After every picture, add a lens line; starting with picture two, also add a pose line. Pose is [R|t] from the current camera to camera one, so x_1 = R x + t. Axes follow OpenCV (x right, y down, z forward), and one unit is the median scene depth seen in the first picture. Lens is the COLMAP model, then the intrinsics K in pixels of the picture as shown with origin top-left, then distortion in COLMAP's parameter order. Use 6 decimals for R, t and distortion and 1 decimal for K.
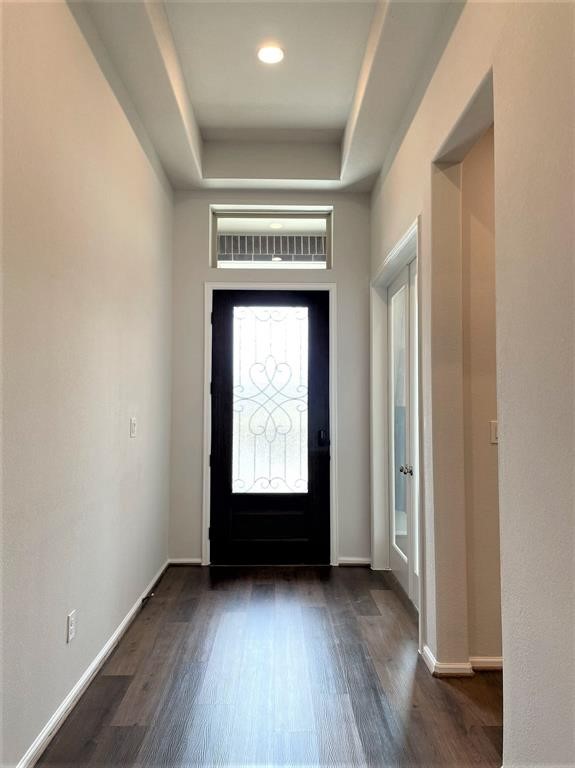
lens RADIAL K [[566.9, 0, 287.9], [0, 566.9, 382.4], [0, 0, 1]] dist [0.082099, -0.003676]
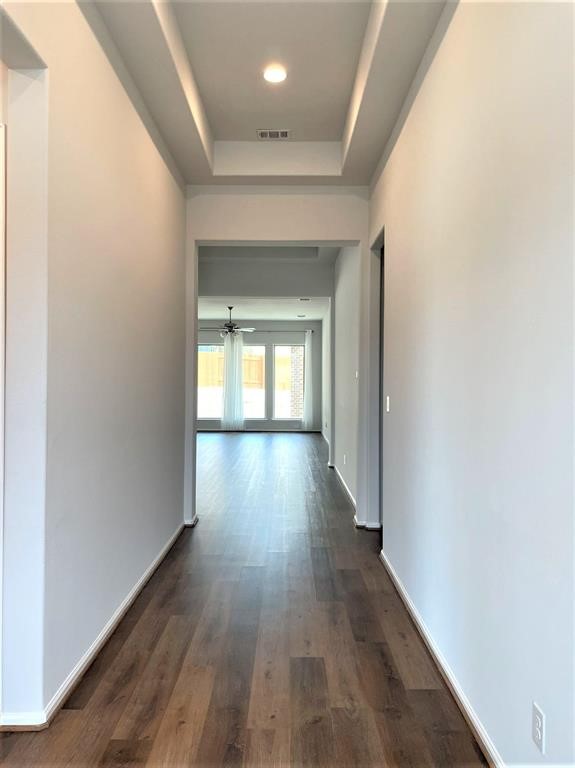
lens RADIAL K [[577.1, 0, 288.1], [0, 577.1, 383.9], [0, 0, 1]] dist [0.030368, -0.018960]
pose [[0.999980, 0.001845, -0.006039, 0.003369], [-0.001584, 0.999071, 0.043060, -0.010391], [0.006113, -0.043049, 0.999054, -0.160416]]
